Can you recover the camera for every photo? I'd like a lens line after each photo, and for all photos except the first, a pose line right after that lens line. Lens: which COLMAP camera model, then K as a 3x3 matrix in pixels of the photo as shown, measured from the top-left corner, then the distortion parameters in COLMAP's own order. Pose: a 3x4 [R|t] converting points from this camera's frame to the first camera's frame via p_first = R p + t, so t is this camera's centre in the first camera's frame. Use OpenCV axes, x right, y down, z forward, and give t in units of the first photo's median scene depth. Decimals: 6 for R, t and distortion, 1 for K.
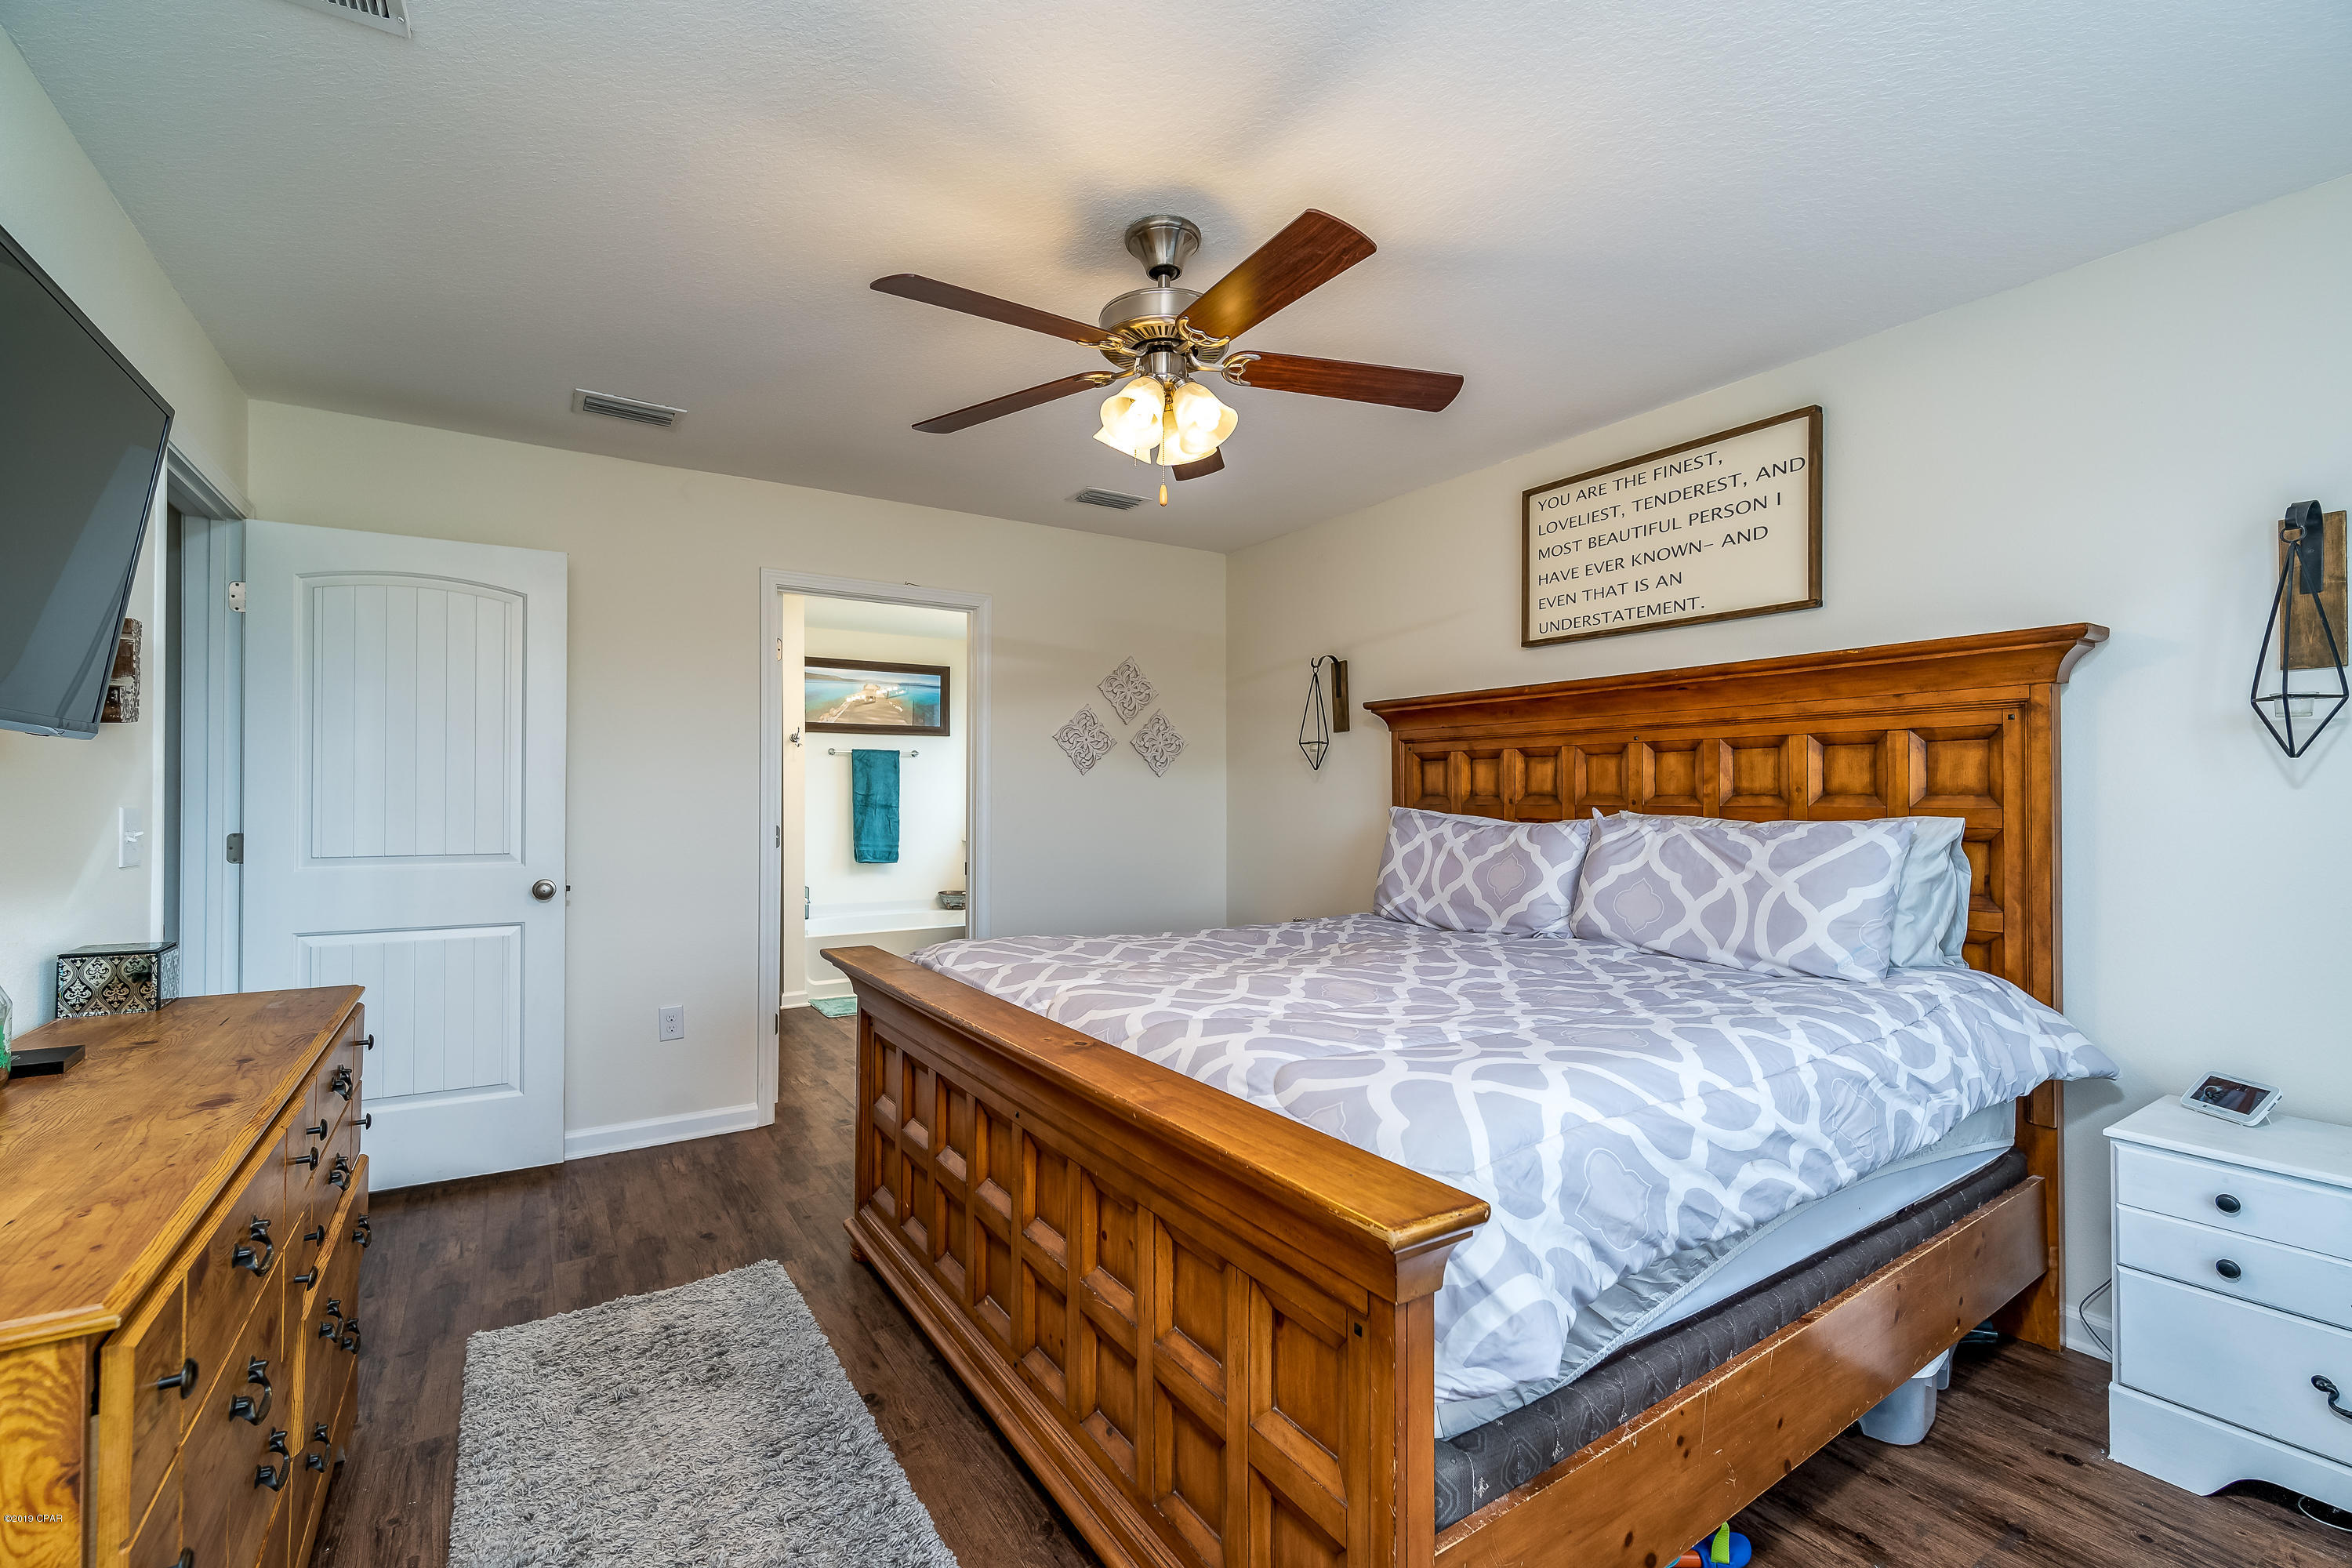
lens RADIAL K [[1018.9, 0, 1175.0], [0, 1018.9, 787.2], [0, 0, 1]] dist [0.005585, 0.001202]
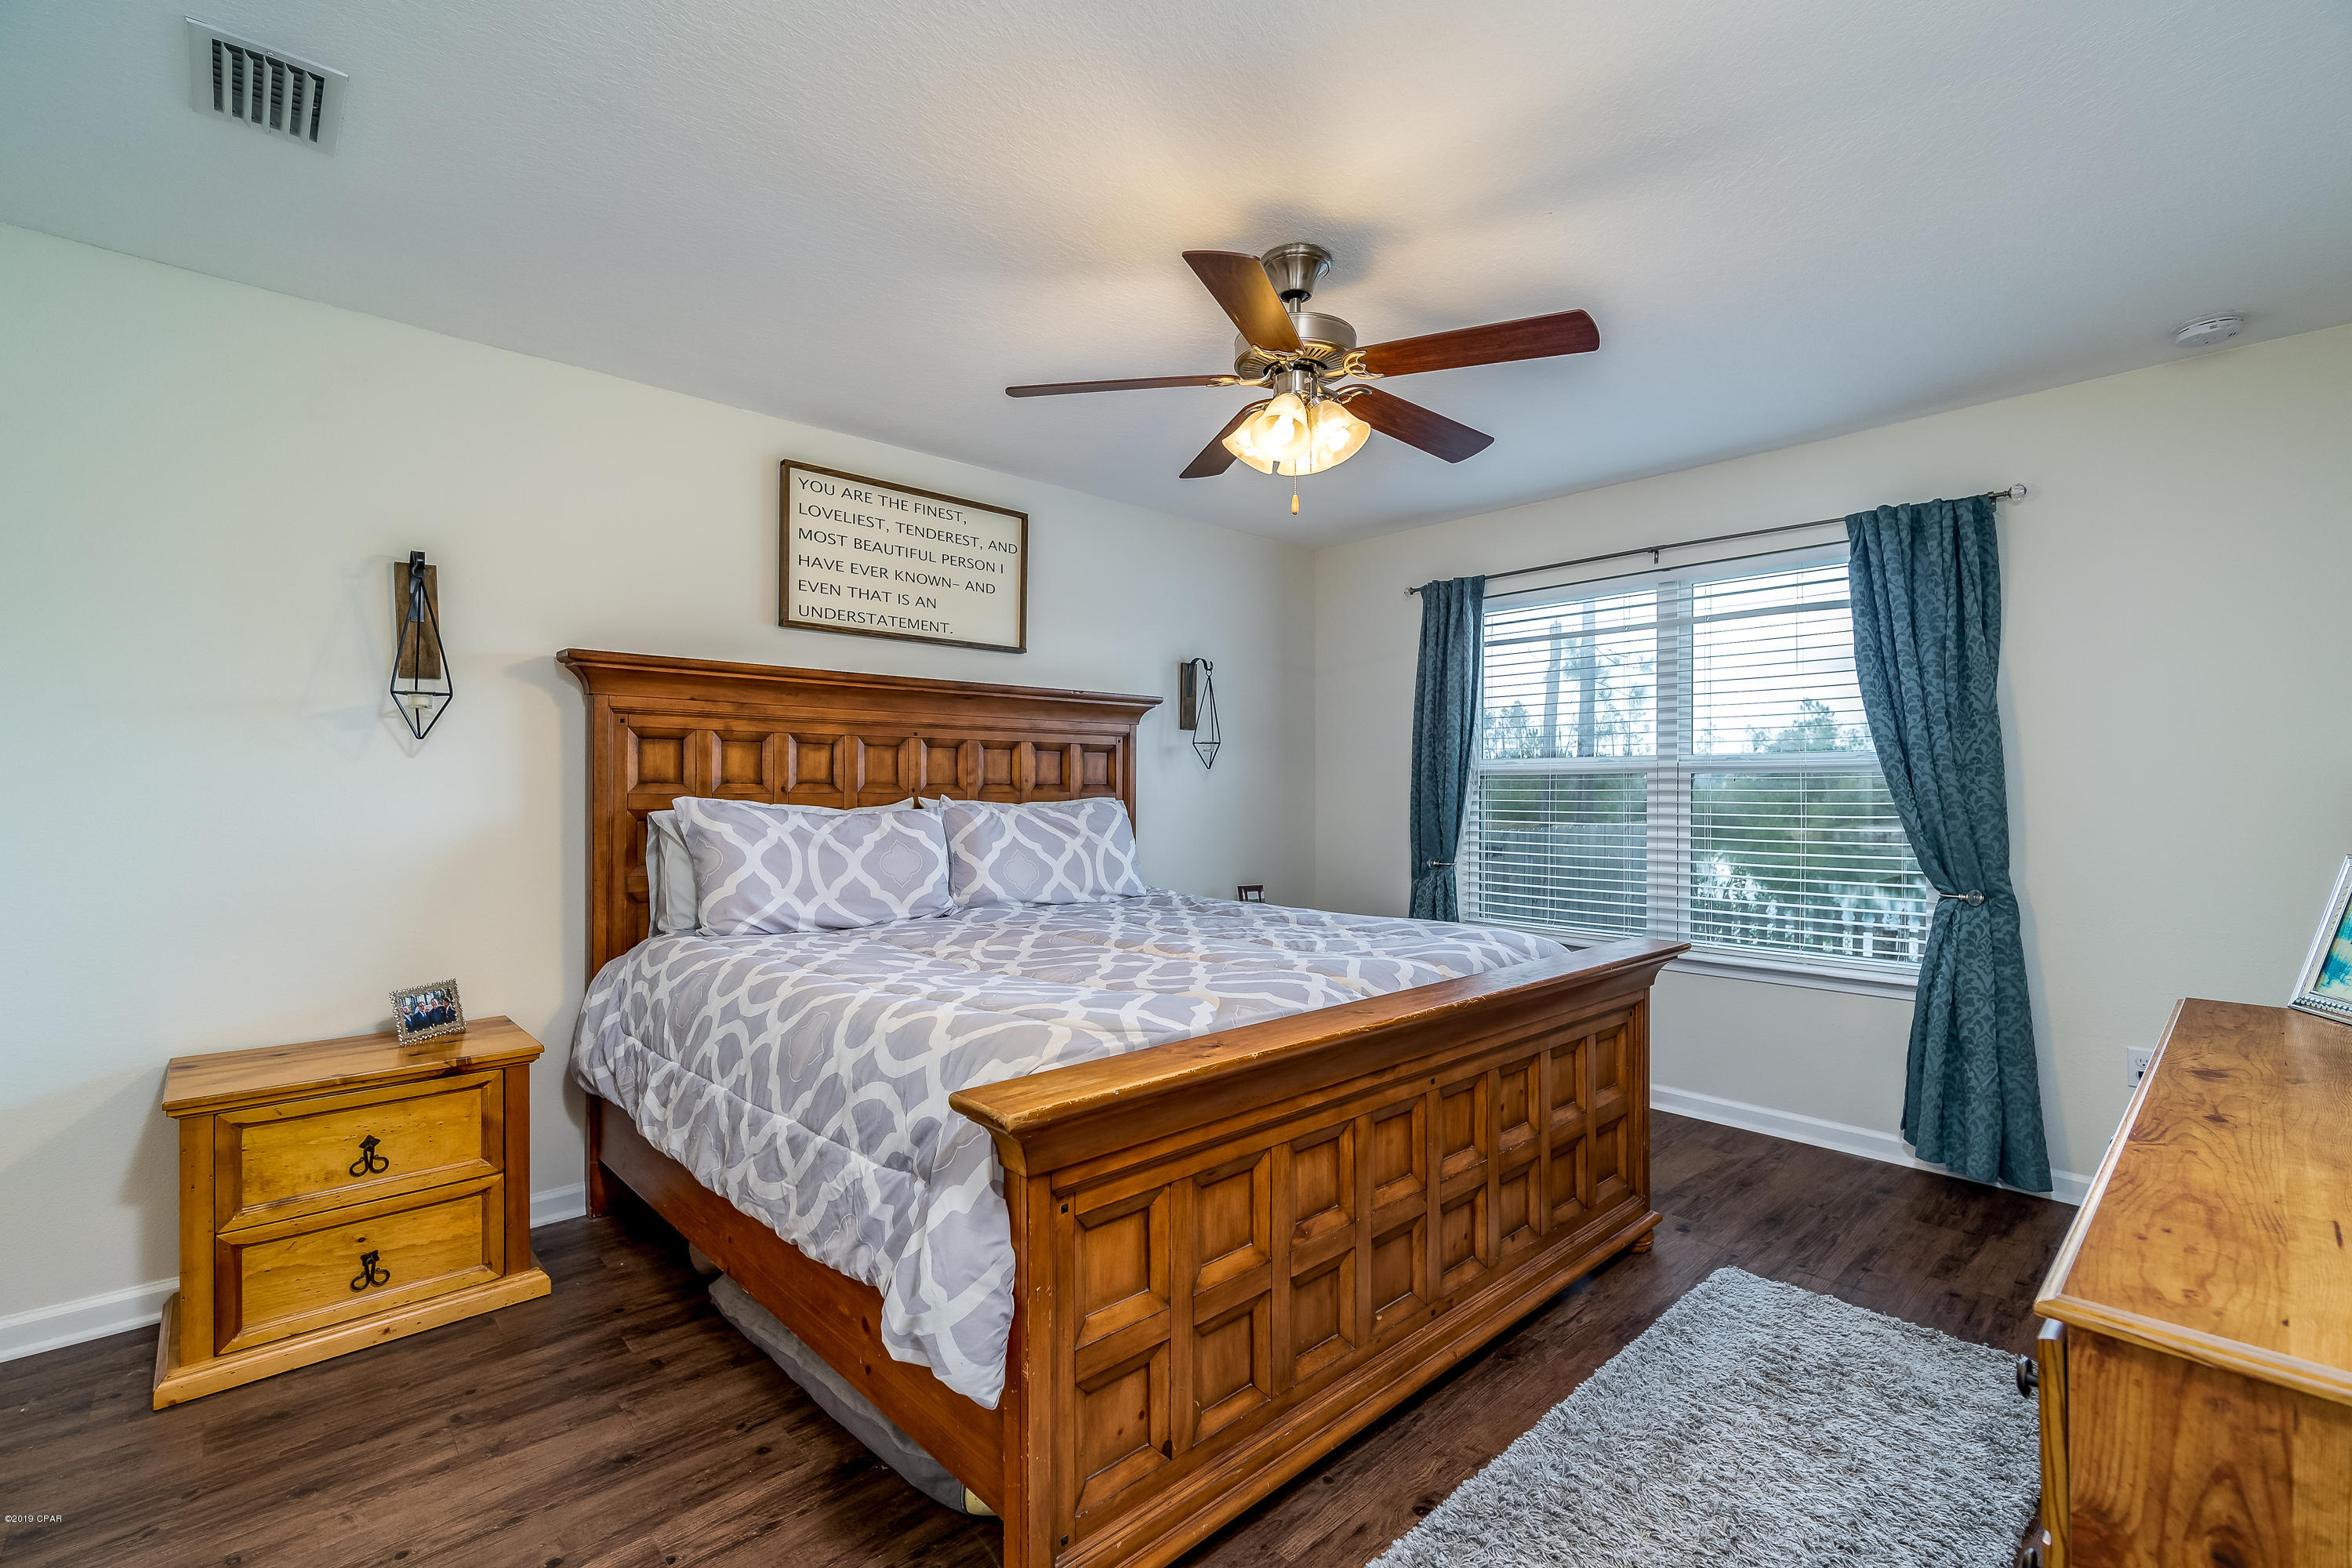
lens RADIAL K [[1018.9, 0, 1184.0], [0, 1018.9, 784.8], [0, 0, 1]] dist [0.005585, 0.001202]
pose [[-0.162406, 0.005747, 0.986707, -0.732769], [-0.007243, 0.999949, -0.007017, 0.014990], [-0.986697, -0.008286, -0.162356, 0.898378]]
